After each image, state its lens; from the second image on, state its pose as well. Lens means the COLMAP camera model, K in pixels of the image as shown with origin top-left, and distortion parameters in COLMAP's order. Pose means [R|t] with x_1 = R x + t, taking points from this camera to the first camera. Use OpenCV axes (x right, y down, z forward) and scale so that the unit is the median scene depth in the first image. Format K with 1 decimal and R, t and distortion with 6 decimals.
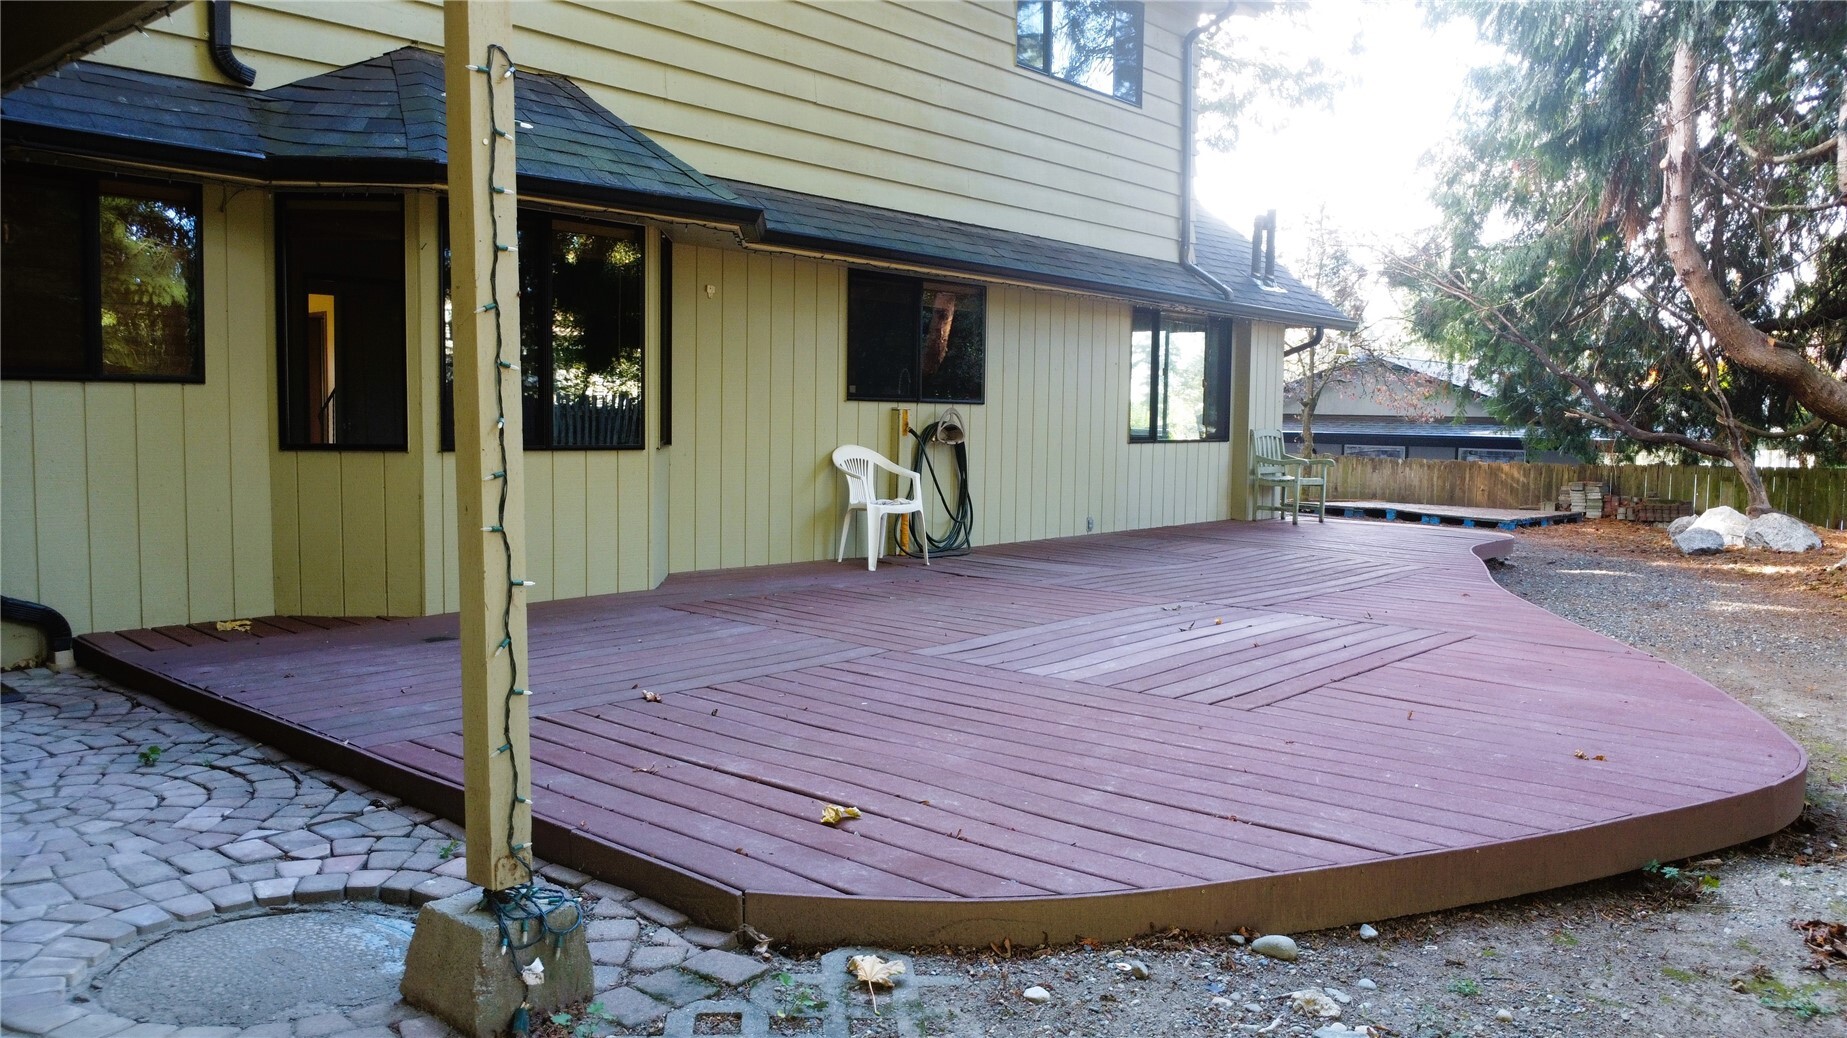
lens RADIAL K [[1362.8, 0, 923.5], [0, 1362.8, 519.0], [0, 0, 1]] dist [-0.031805, 0.000094]
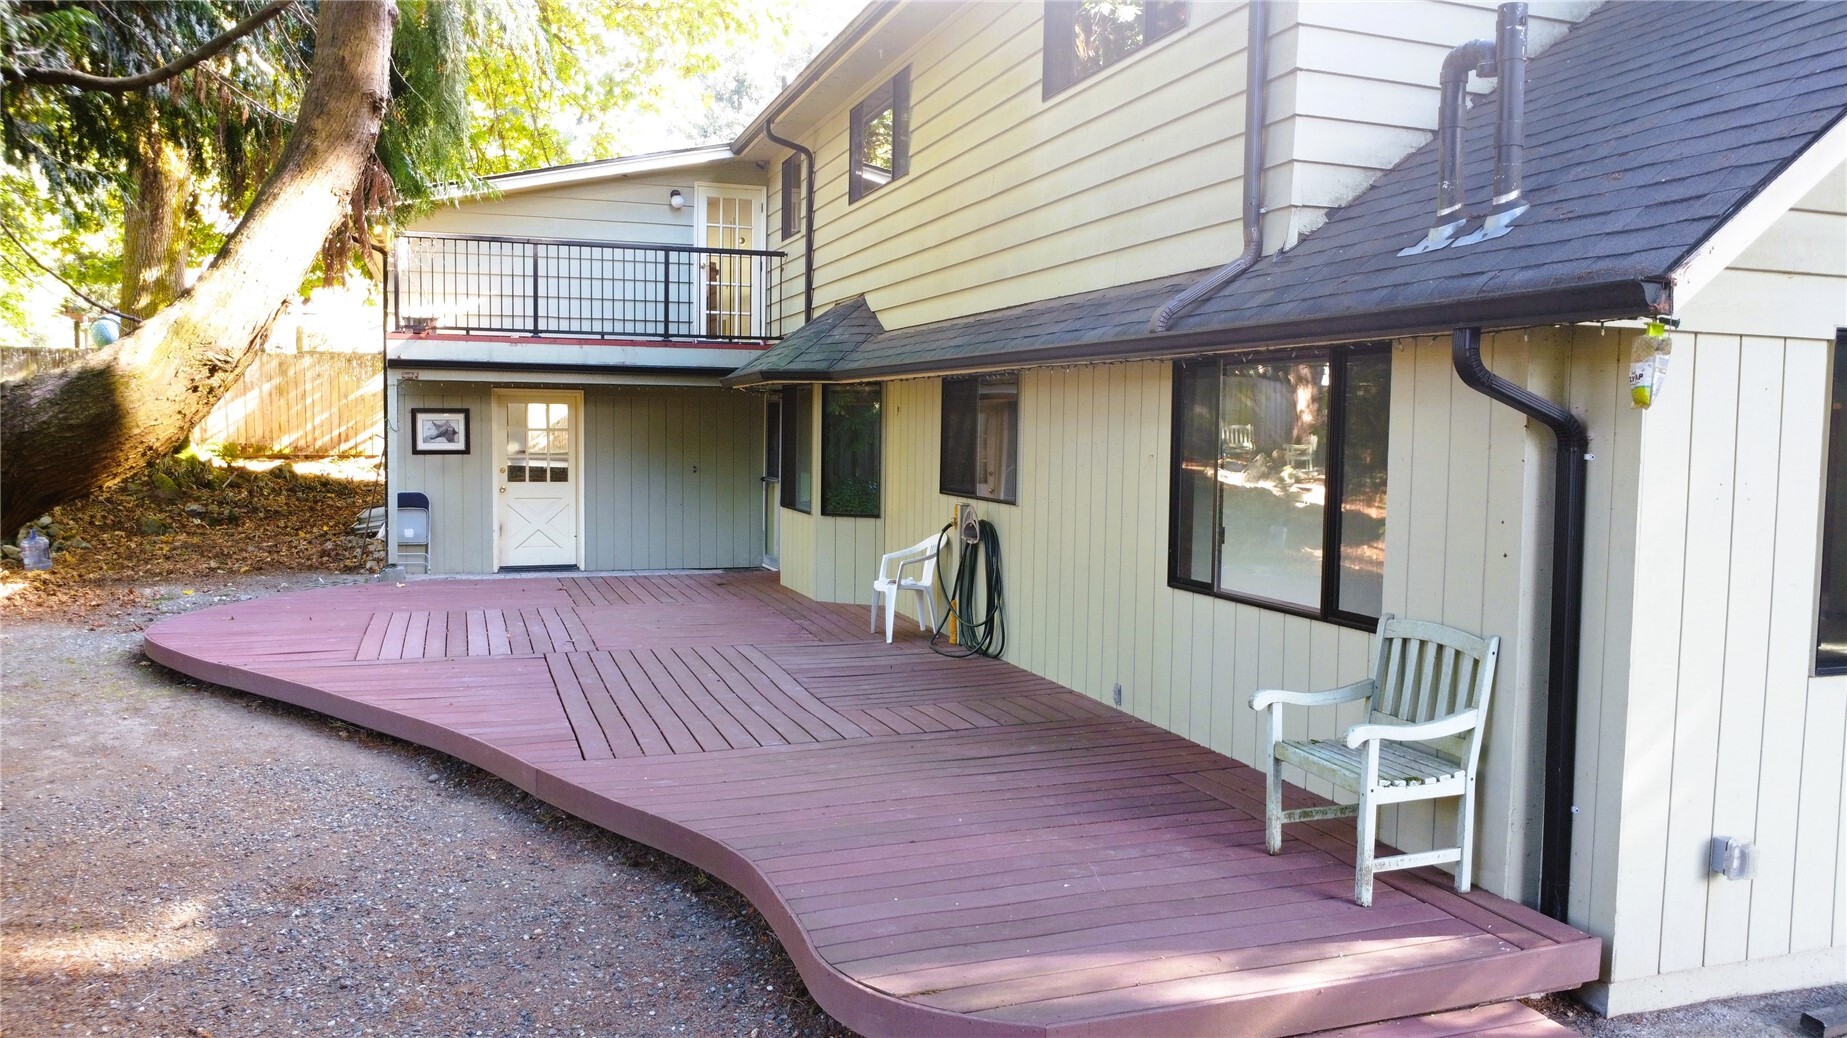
lens RADIAL K [[1362.8, 0, 923.5], [0, 1362.8, 519.0], [0, 0, 1]] dist [-0.031805, 0.000094]
pose [[-0.508347, 0.035081, -0.860437, 0.772692], [-0.090406, 0.991474, 0.093836, -0.141174], [0.856394, 0.125490, -0.500842, 1.287278]]
